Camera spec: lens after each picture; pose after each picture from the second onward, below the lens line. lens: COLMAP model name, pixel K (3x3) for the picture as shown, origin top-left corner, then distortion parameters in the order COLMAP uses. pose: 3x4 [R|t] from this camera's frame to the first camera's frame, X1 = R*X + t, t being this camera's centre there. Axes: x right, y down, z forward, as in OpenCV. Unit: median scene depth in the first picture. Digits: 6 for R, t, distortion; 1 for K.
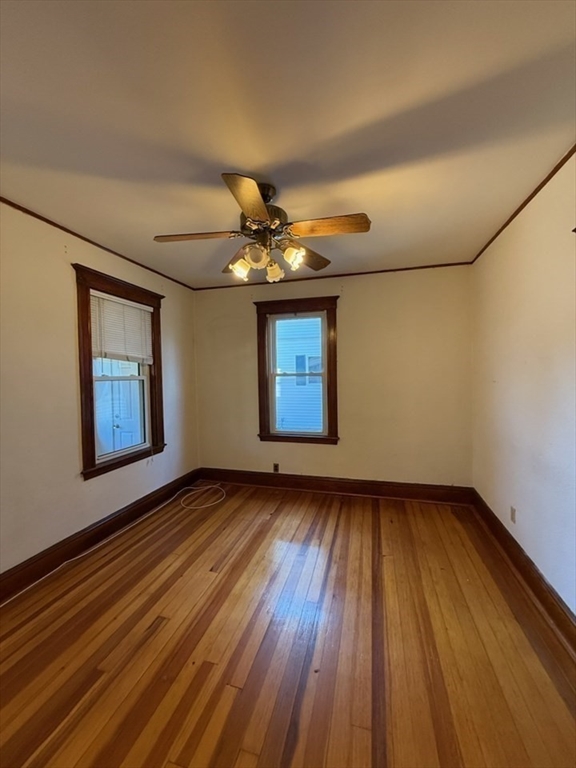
lens RADIAL K [[305.7, 0, 292.3], [0, 305.7, 384.5], [0, 0, 1]] dist [0.002342, -0.001375]
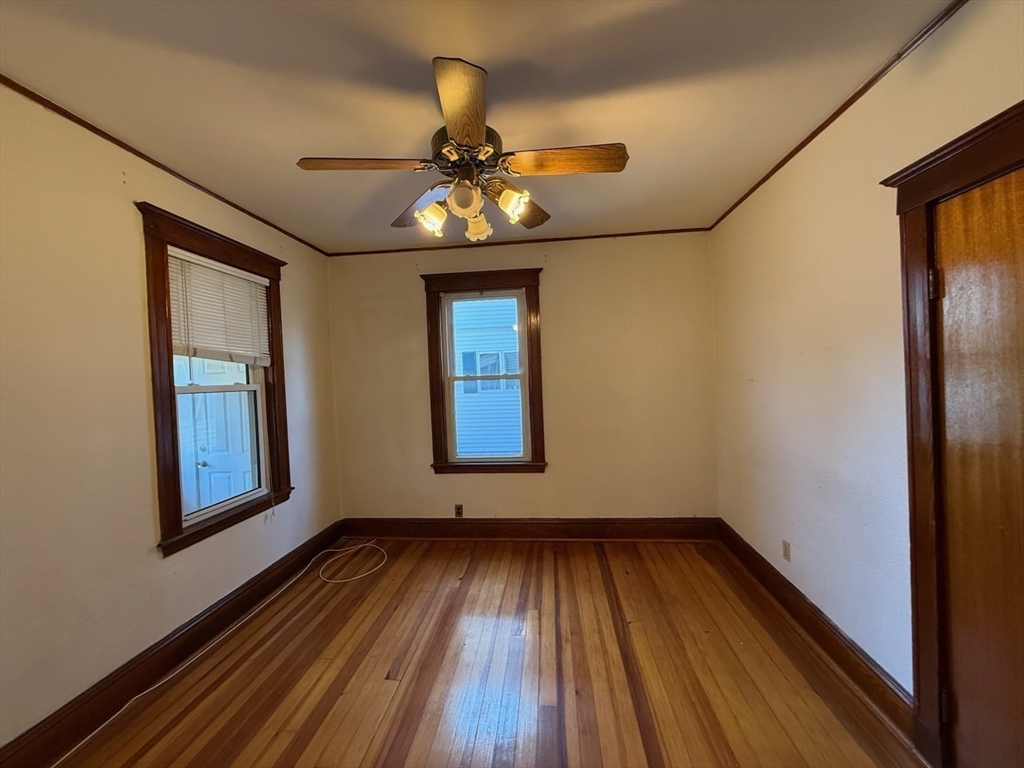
lens RADIAL K [[407.6, 0, 513.6], [0, 407.6, 387.8], [0, 0, 1]] dist [0.002342, -0.001375]
pose [[0.986721, -0.025811, 0.160359, -0.104244], [0.027249, 0.999606, -0.006775, 0.000016], [-0.160121, 0.011054, 0.987036, 0.073650]]
